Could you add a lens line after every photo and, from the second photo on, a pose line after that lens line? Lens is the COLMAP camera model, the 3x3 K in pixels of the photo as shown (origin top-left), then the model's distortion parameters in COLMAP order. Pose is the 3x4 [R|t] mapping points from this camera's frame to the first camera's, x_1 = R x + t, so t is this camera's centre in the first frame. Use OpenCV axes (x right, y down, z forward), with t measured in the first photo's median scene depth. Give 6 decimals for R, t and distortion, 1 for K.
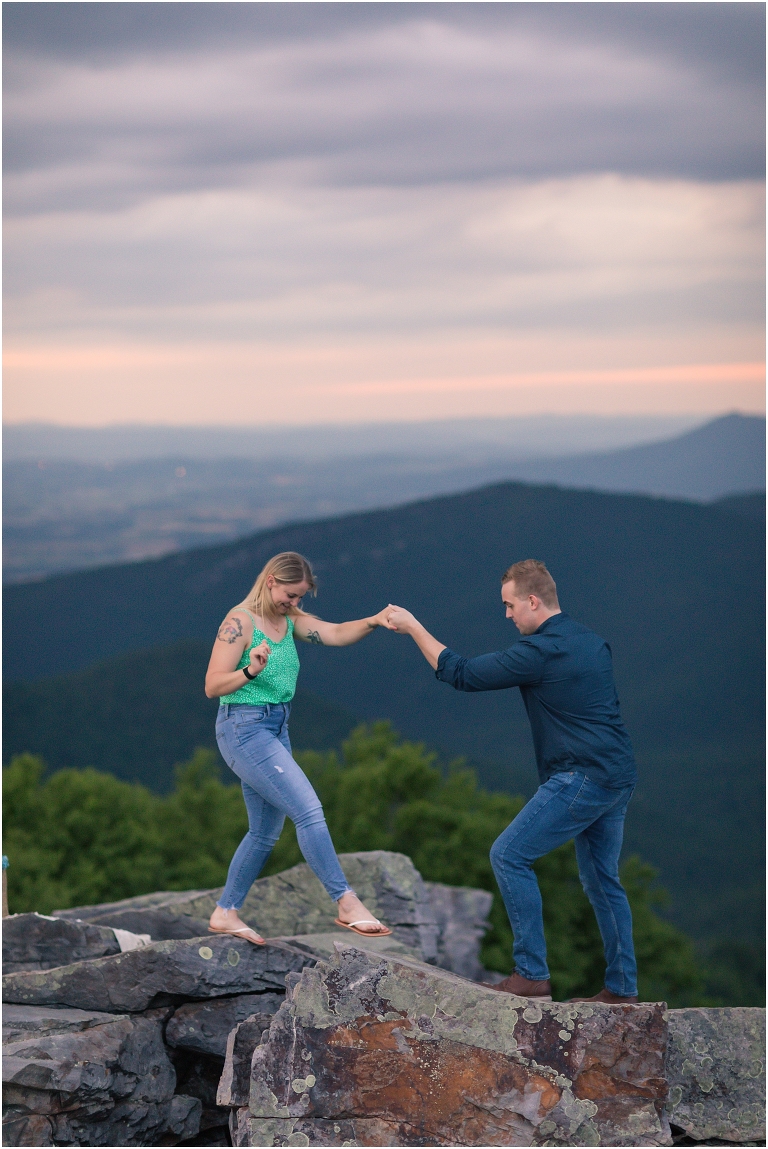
lens RADIAL K [[2717.7, 0, 421.1], [0, 2717.7, 574.6], [0, 0, 1]] dist [0.039074, -0.189449]
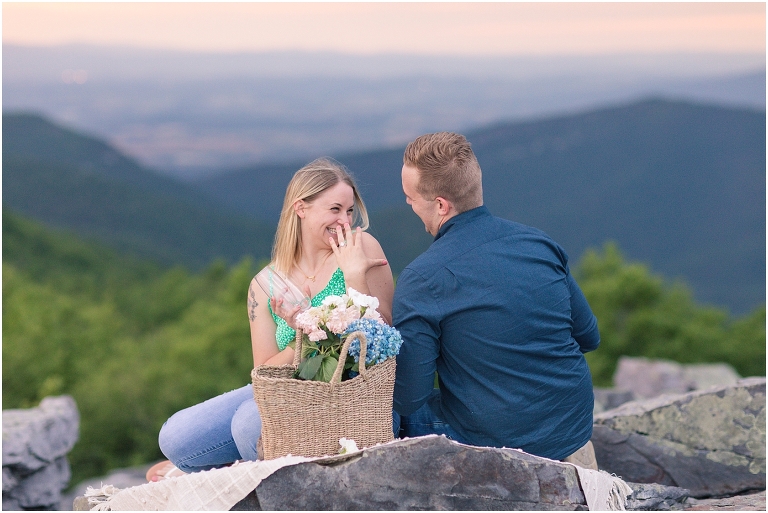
lens RADIAL K [[1869.0, 0, 384.0], [0, 1869.0, 256.5], [0, 0, 1]] dist [0.046814, 0.160851]
pose [[0.993910, 0.027952, -0.106588, -0.135534], [-0.022314, 0.998307, 0.053721, 0.080846], [0.107910, -0.051016, 0.992851, 0.739786]]
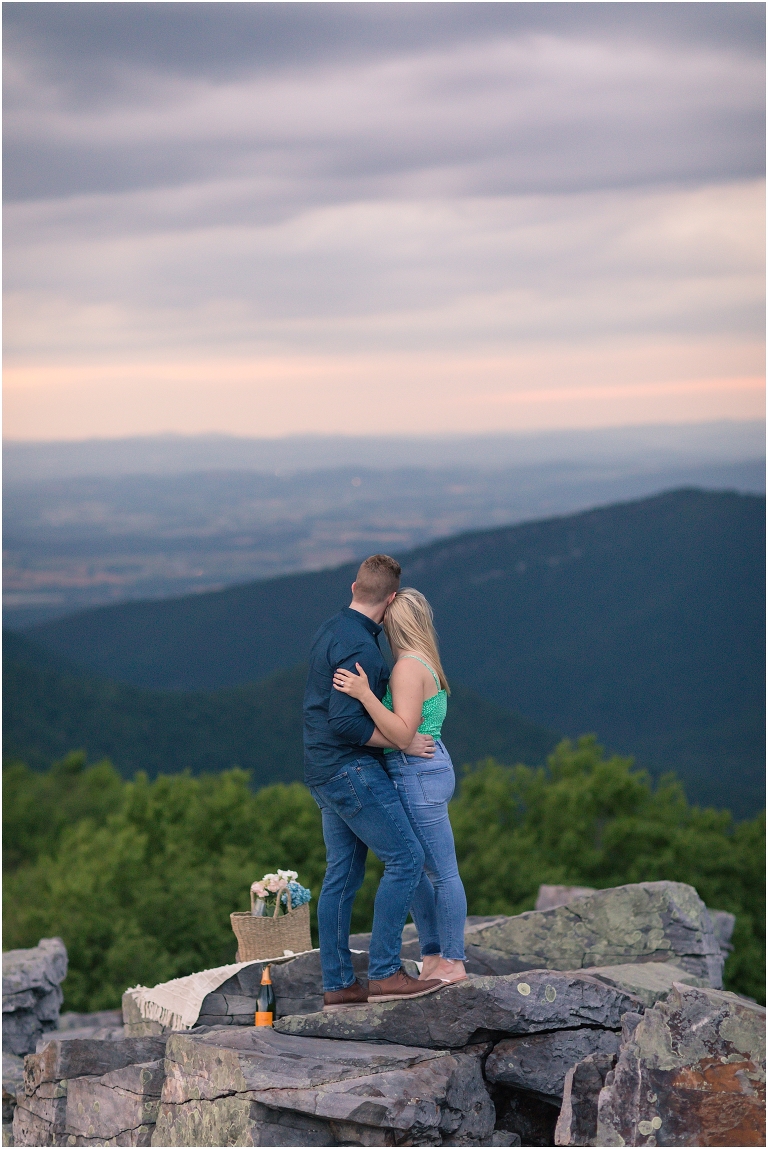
lens RADIAL K [[2717.7, 0, 421.1], [0, 2717.7, 574.6], [0, 0, 1]] dist [0.039074, -0.189449]
pose [[0.997897, -0.007186, -0.064421, -0.054266], [0.006998, 0.999971, -0.003138, -0.011608], [0.064442, 0.002681, 0.997918, -0.004736]]
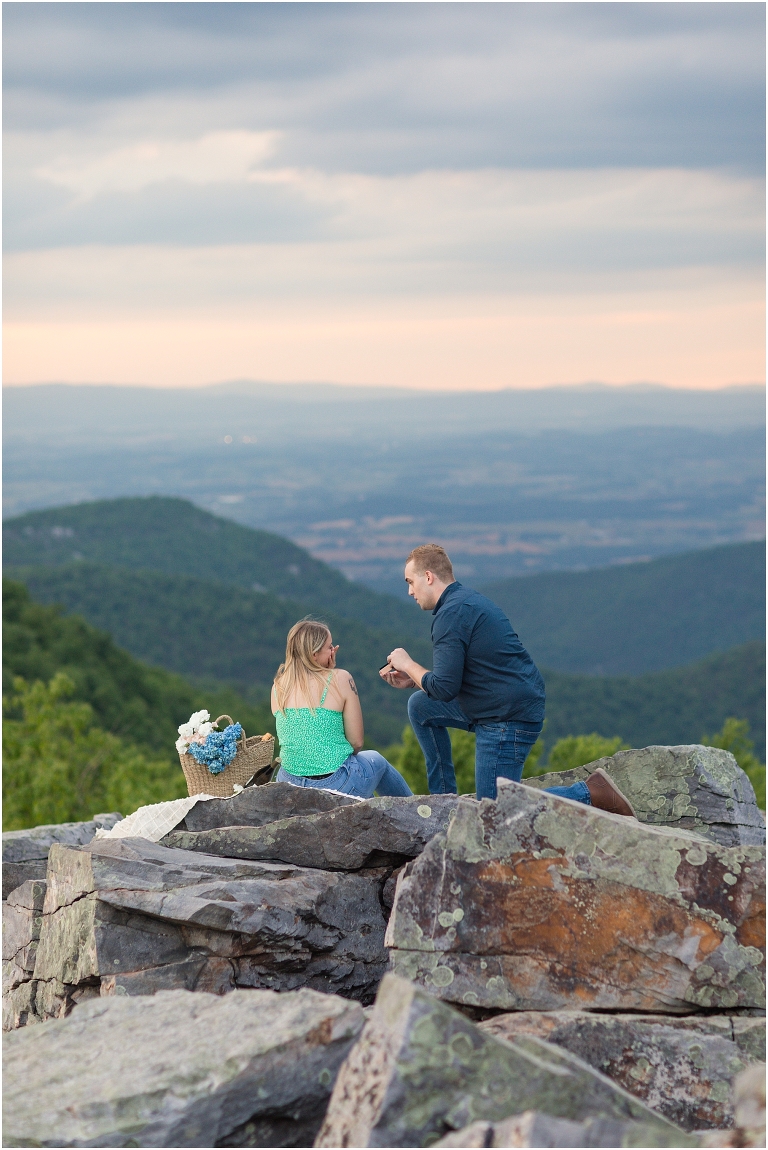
lens RADIAL K [[3093.3, 0, 431.9], [0, 3093.3, 572.3], [0, 0, 1]] dist [0.090644, -0.218283]
pose [[0.978072, 0.006383, -0.208169, 0.158647], [-0.005411, 0.999972, 0.005238, 0.051901], [0.208196, -0.003996, 0.978079, -0.070206]]
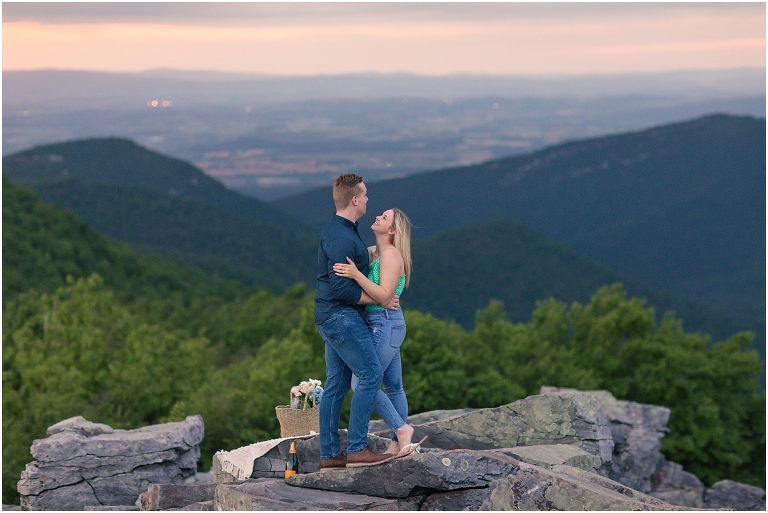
lens RADIAL K [[1816.5, 0, 398.8], [0, 1816.5, 257.7], [0, 0, 1]] dist [0.039074, -0.189449]
pose [[0.989982, 0.016487, -0.140229, 0.040046], [-0.010060, 0.998871, 0.046418, -0.027231], [0.140836, -0.044542, 0.989031, -0.030034]]
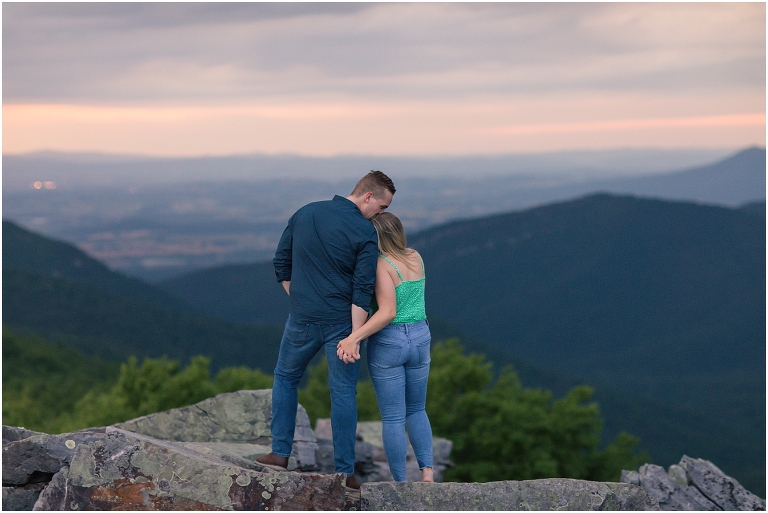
lens RADIAL K [[1816.5, 0, 398.8], [0, 1816.5, 257.7], [0, 0, 1]] dist [0.039074, -0.189449]
pose [[0.996799, 0.003095, -0.079893, 0.174206], [-0.003000, 0.999995, 0.001321, 0.043365], [0.079897, -0.001077, 0.996803, 0.081527]]
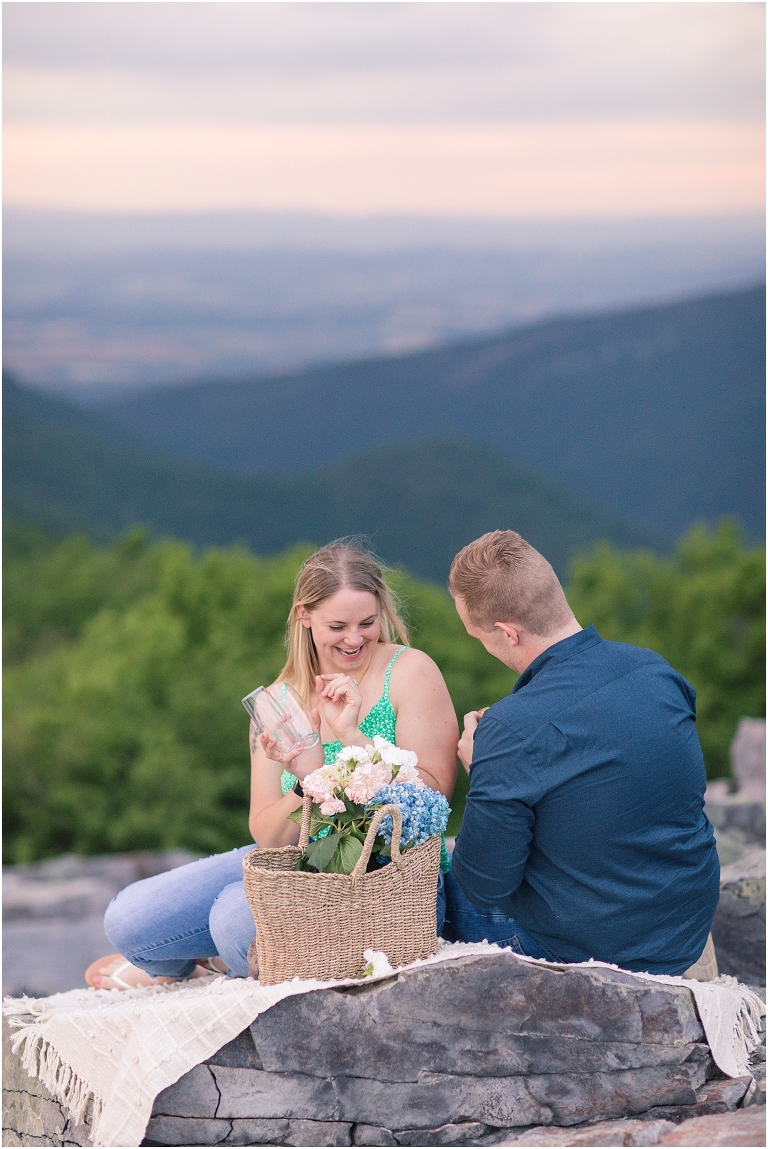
lens RADIAL K [[2787.4, 0, 406.5], [0, 2787.4, 574.1], [0, 0, 1]] dist [0.006848, 0.151859]
pose [[0.994863, 0.027731, -0.097358, -0.140355], [-0.020533, 0.997033, 0.074181, 0.047666], [0.099126, -0.071801, 0.992481, 0.708488]]
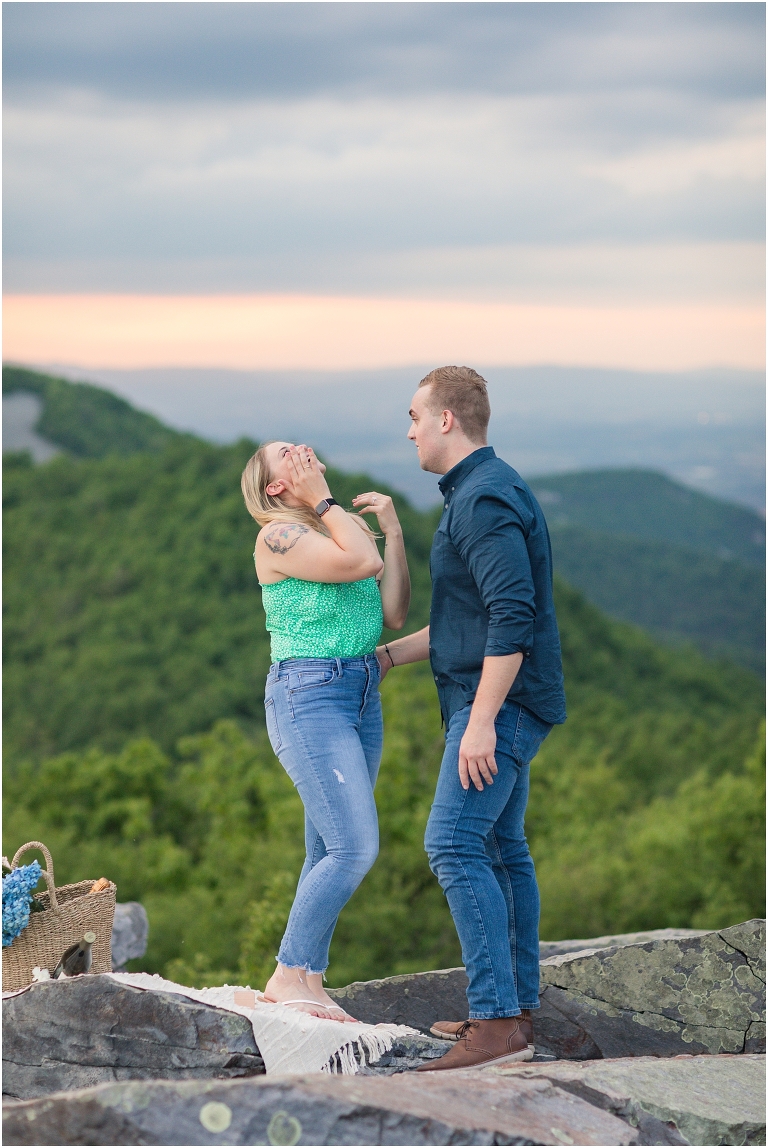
lens RADIAL K [[2780.1, 0, 406.7], [0, 2780.1, 643.1], [0, 0, 1]] dist [0.048054, 0.095521]
pose [[0.927060, 0.056534, -0.370627, 0.129690], [-0.041775, 0.997986, 0.047736, 0.036246], [0.372579, -0.028771, 0.927554, 0.606651]]
